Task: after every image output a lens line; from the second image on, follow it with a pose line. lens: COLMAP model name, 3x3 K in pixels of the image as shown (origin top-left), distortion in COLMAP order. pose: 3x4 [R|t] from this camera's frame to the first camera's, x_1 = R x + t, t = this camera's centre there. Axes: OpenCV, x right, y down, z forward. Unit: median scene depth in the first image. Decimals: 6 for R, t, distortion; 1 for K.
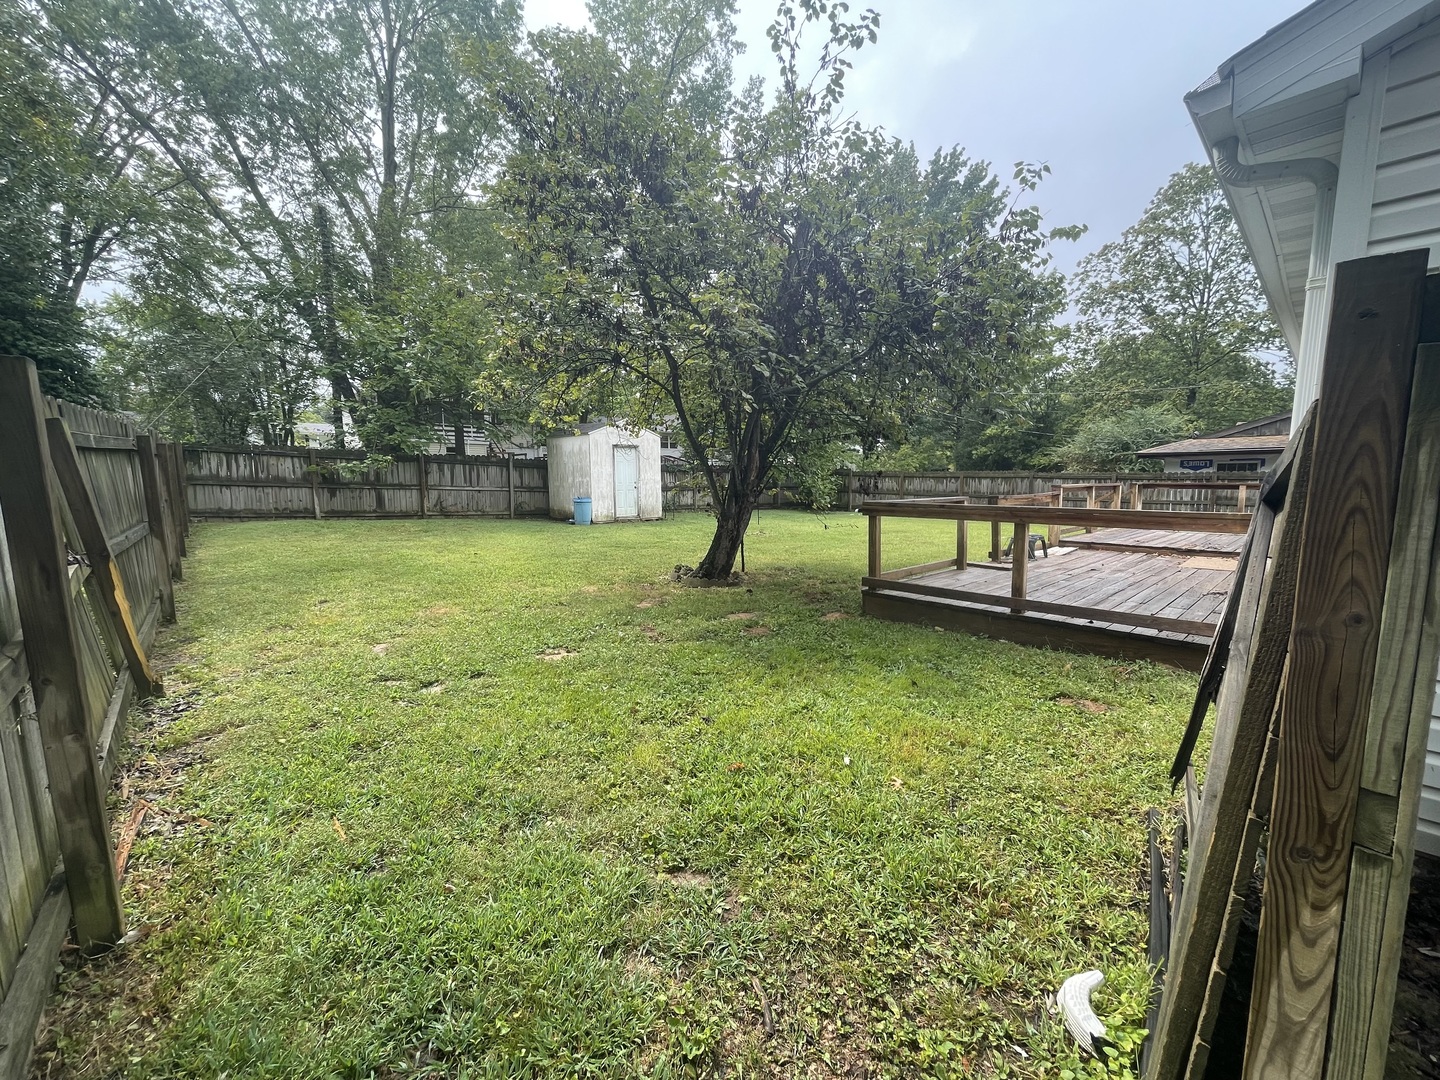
lens RADIAL K [[575.4, 0, 721.1], [0, 575.4, 543.1], [0, 0, 1]] dist [0.007957, 0.000215]
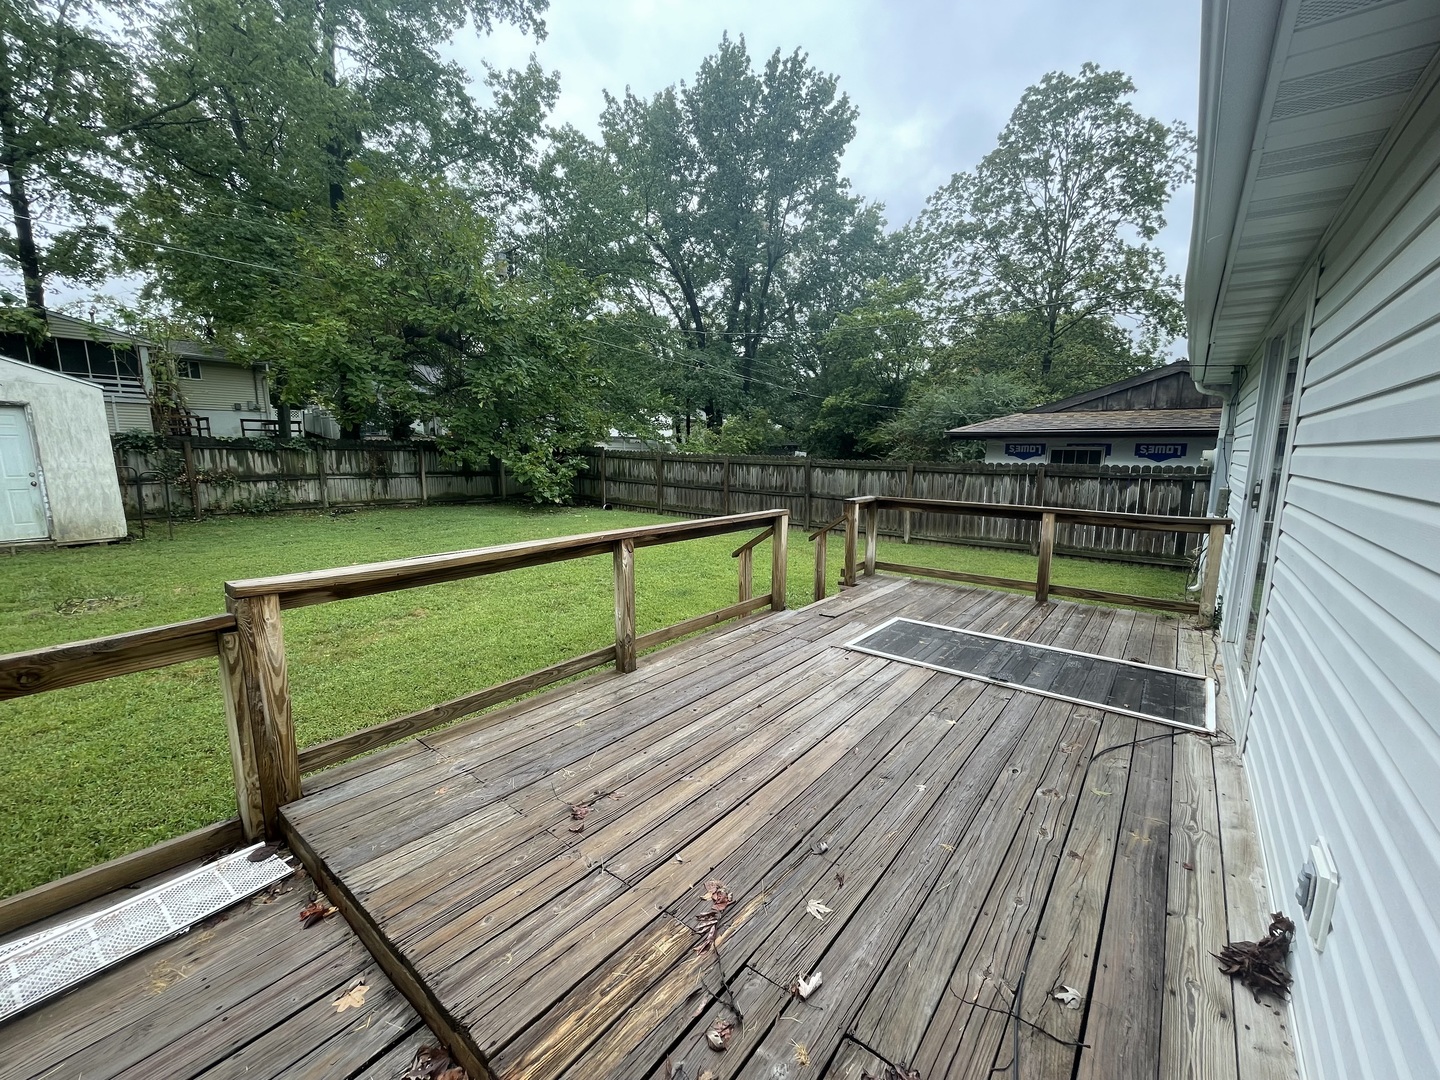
lens RADIAL K [[582.3, 0, 720.4], [0, 582.3, 544.6], [0, 0, 1]] dist [-0.003555, 0.000540]
pose [[0.988937, -0.013667, 0.147702, 0.390491], [0.006444, 0.998765, 0.049269, -0.065548], [-0.148193, -0.047772, 0.987804, 0.398268]]
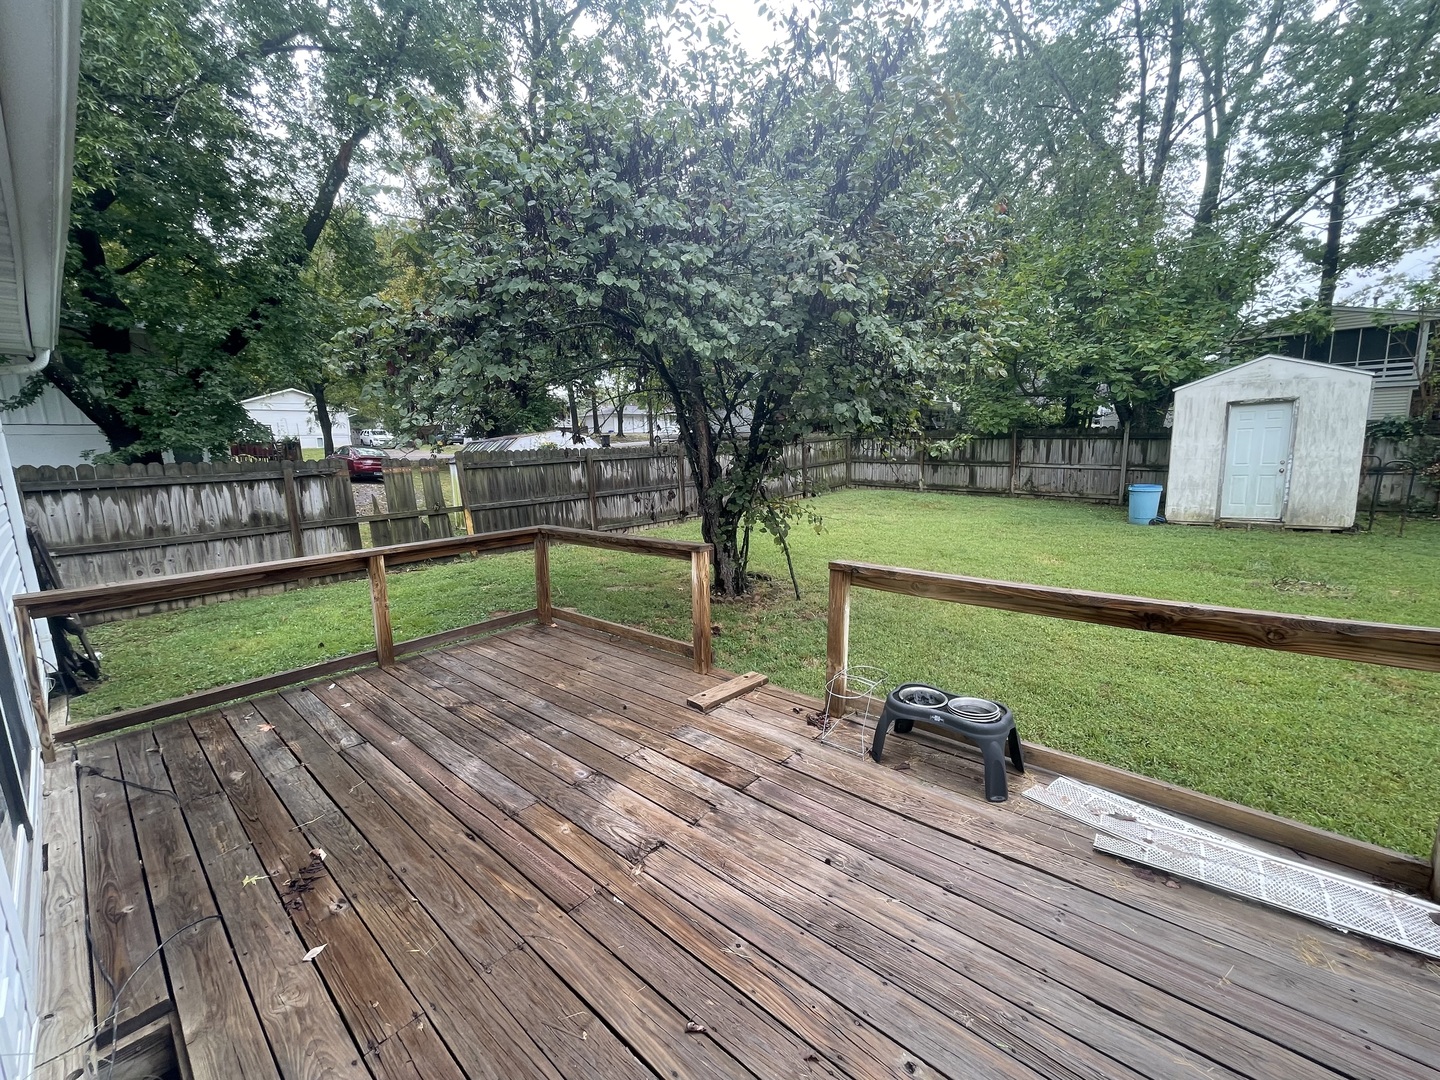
lens RADIAL K [[579.7, 0, 719.9], [0, 579.7, 546.8], [0, 0, 1]] dist [0.000264, -0.001825]
pose [[0.096040, 0.161539, -0.982182, 0.388302], [-0.084405, 0.984511, 0.153668, -0.064641], [0.991792, 0.068142, 0.108187, 0.388363]]
